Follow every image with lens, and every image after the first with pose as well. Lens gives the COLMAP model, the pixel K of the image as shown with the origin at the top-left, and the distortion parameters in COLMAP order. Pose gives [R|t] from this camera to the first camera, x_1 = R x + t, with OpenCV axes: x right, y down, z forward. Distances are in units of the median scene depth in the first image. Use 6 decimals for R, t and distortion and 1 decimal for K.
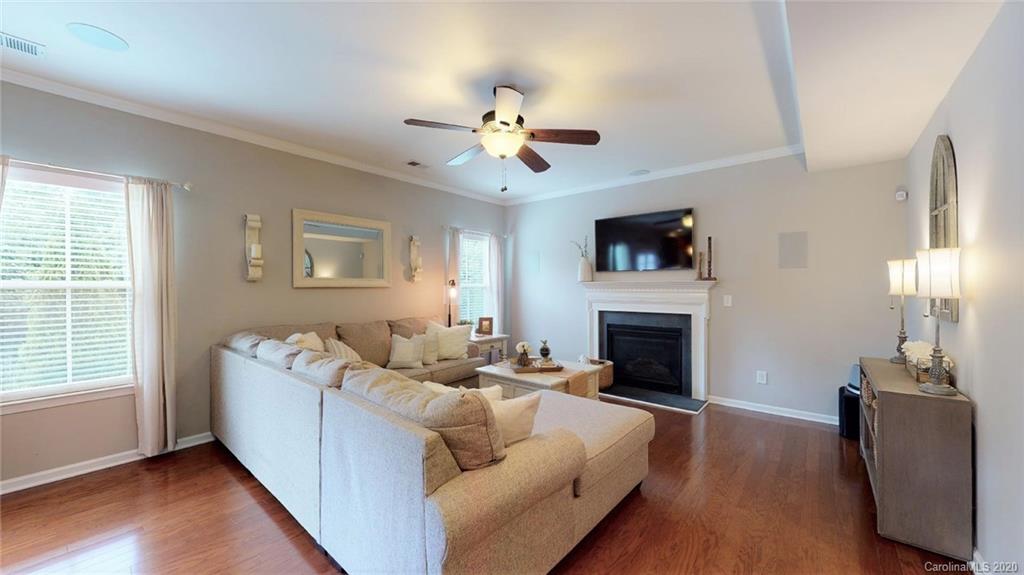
lens RADIAL K [[375.3, 0, 506.6], [0, 375.3, 288.4], [0, 0, 1]] dist [0.001487, -0.000480]
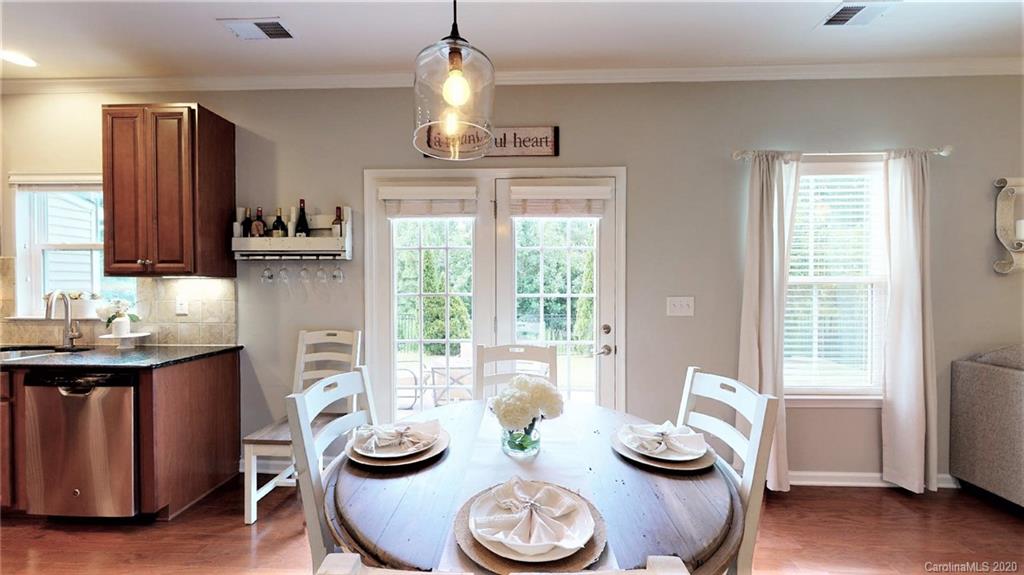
lens RADIAL K [[375.3, 0, 513.2], [0, 375.3, 289.1], [0, 0, 1]] dist [0.001487, -0.000480]
pose [[0.611120, 0.010453, -0.791469, -0.823200], [-0.003994, 0.999941, 0.010123, 0.005440], [0.791528, -0.003025, 0.611125, -0.175940]]
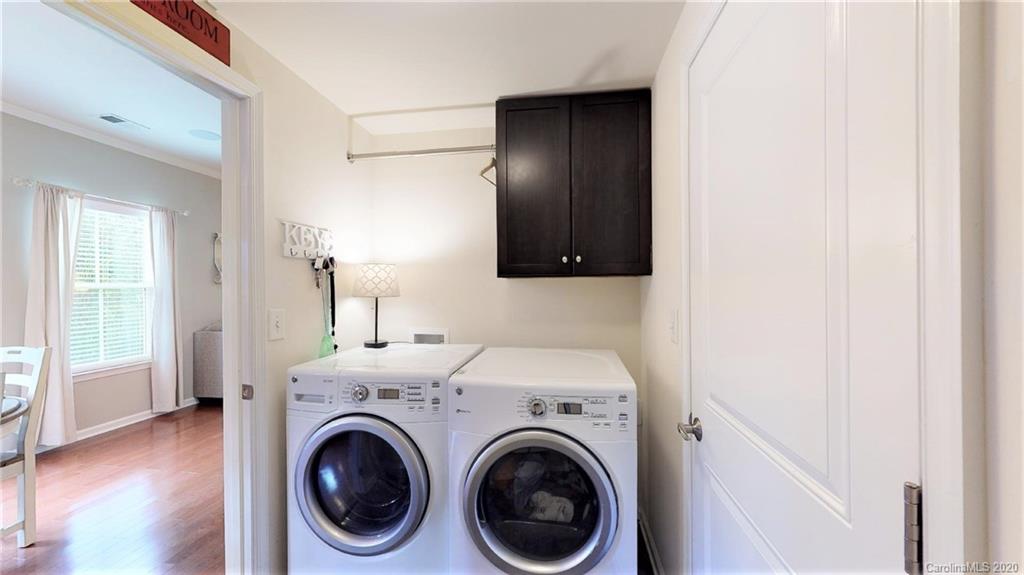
lens RADIAL K [[375.3, 0, 513.9], [0, 375.3, 287.0], [0, 0, 1]] dist [0.001487, -0.000480]
pose [[0.852069, -0.004651, 0.523409, -0.585056], [0.009799, 0.999927, -0.007067, 0.016219], [-0.523338, 0.011150, 0.852052, -0.807350]]
